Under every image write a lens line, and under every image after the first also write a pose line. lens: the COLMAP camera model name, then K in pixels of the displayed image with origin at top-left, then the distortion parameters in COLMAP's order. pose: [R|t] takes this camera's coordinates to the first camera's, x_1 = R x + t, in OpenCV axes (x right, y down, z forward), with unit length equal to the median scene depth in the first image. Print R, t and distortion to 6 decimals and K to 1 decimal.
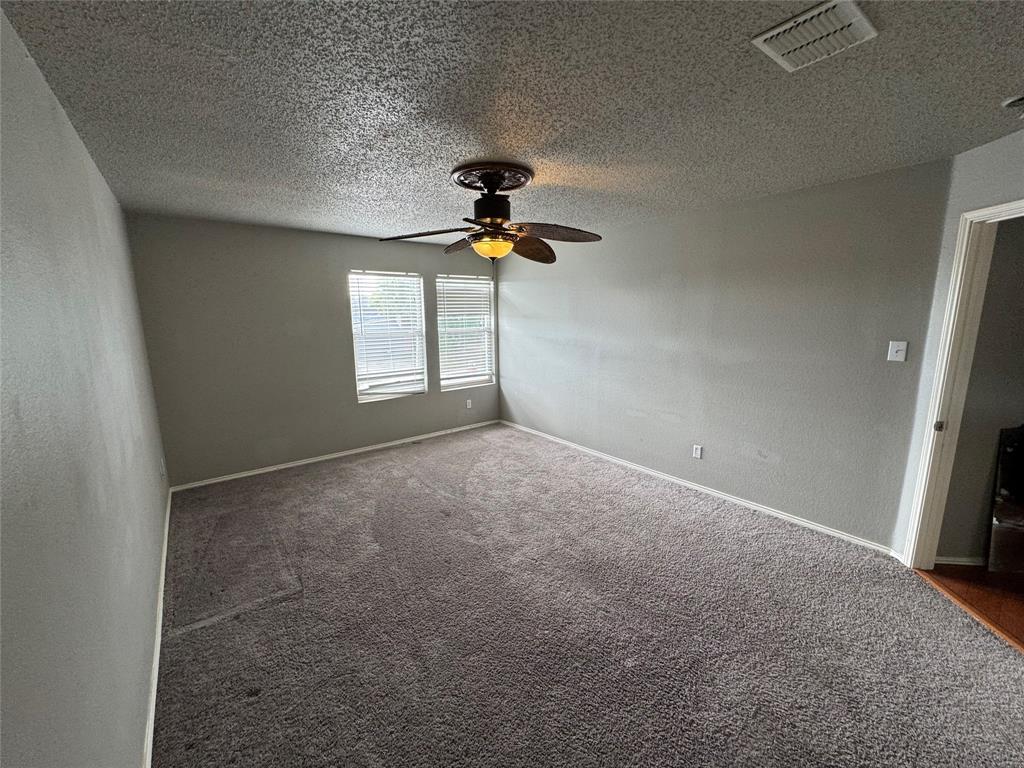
lens RADIAL K [[414.2, 0, 516.3], [0, 414.2, 379.8], [0, 0, 1]] dist [-0.000330, -0.001465]
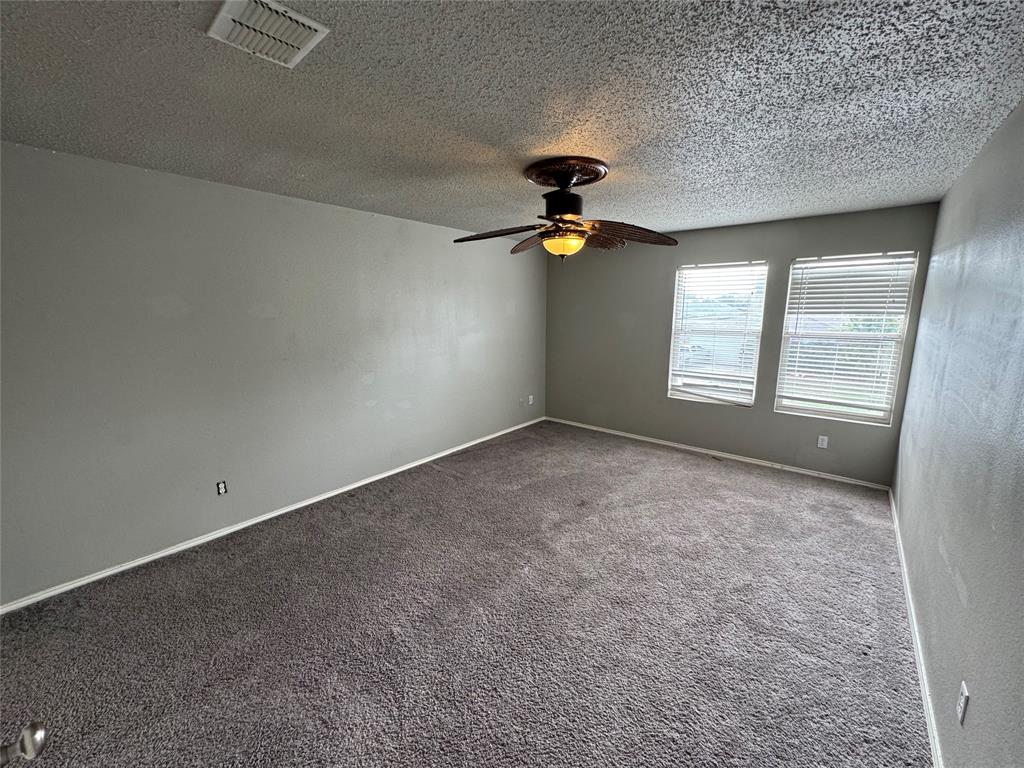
lens RADIAL K [[414.2, 0, 514.5], [0, 414.2, 390.9], [0, 0, 1]] dist [-0.000330, -0.001465]
pose [[0.198833, 0.200919, -0.959217, 0.493251], [-0.165156, 0.971631, 0.169285, -0.065599], [0.966017, 0.124761, 0.226375, 0.383770]]
